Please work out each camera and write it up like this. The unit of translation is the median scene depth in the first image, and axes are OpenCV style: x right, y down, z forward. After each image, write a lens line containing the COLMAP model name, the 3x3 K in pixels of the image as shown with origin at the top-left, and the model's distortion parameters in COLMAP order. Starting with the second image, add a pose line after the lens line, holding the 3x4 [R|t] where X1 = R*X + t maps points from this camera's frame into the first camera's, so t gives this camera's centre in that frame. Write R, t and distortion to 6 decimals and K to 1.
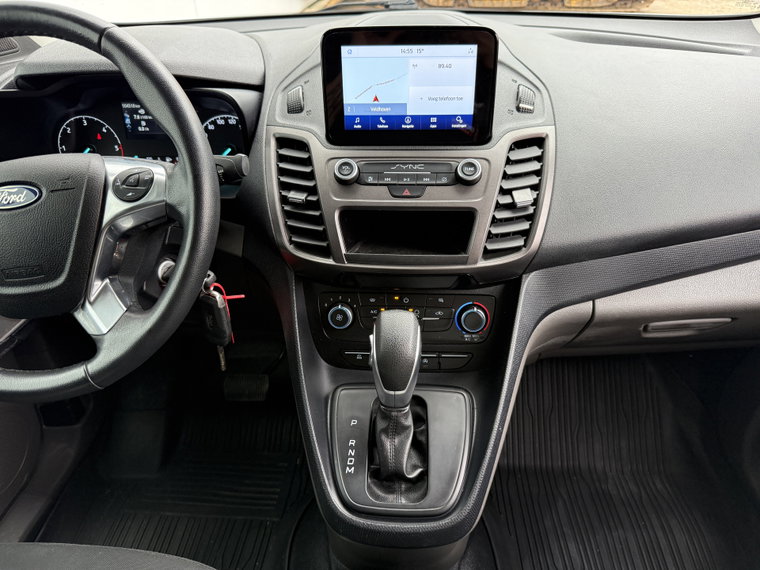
lens RADIAL K [[530.8, 0, 380.0], [0, 530.8, 285.0], [0, 0, 1]] dist [0.037854, -0.054444]
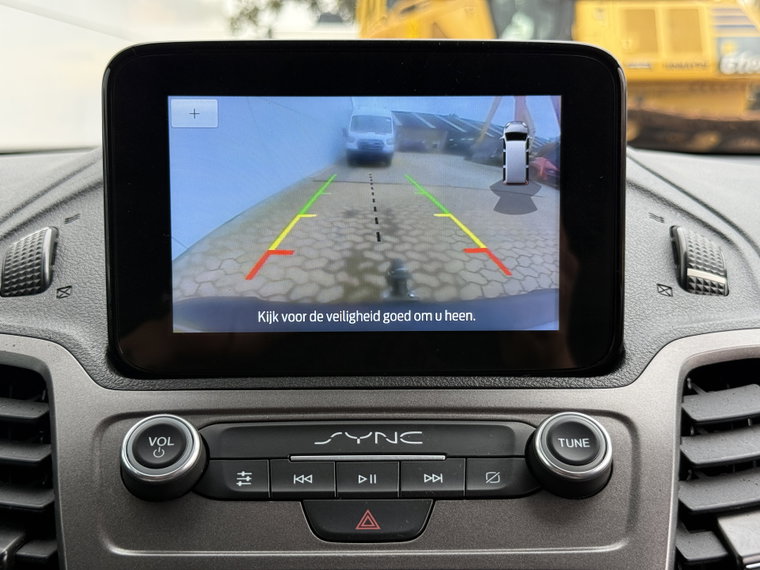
lens RADIAL K [[1054.8, 0, 380.0], [0, 1054.8, 285.0], [0, 0, 1]] dist [0.198214, -0.470365]
pose [[0.996522, 0.010254, 0.082696, 0.007037], [0.026059, 0.904278, -0.426149, -0.042903], [-0.079150, 0.426821, 0.900866, 0.411971]]
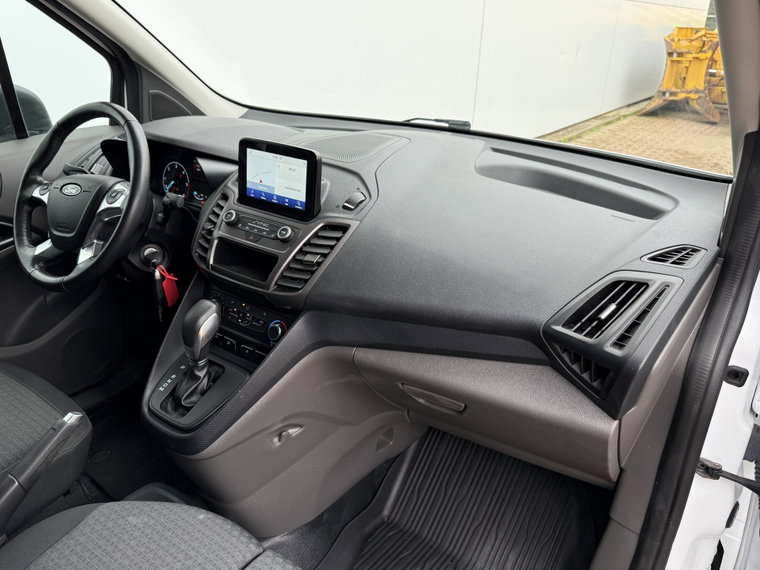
lens RADIAL K [[572.2, 0, 380.0], [0, 572.2, 285.0], [0, 0, 1]] dist [0.072377, 0.000027]
pose [[0.853120, 0.261601, -0.451387, 1.183045], [-0.329765, 0.940836, -0.077994, -0.031720], [0.404278, 0.215390, 0.888913, -0.354536]]
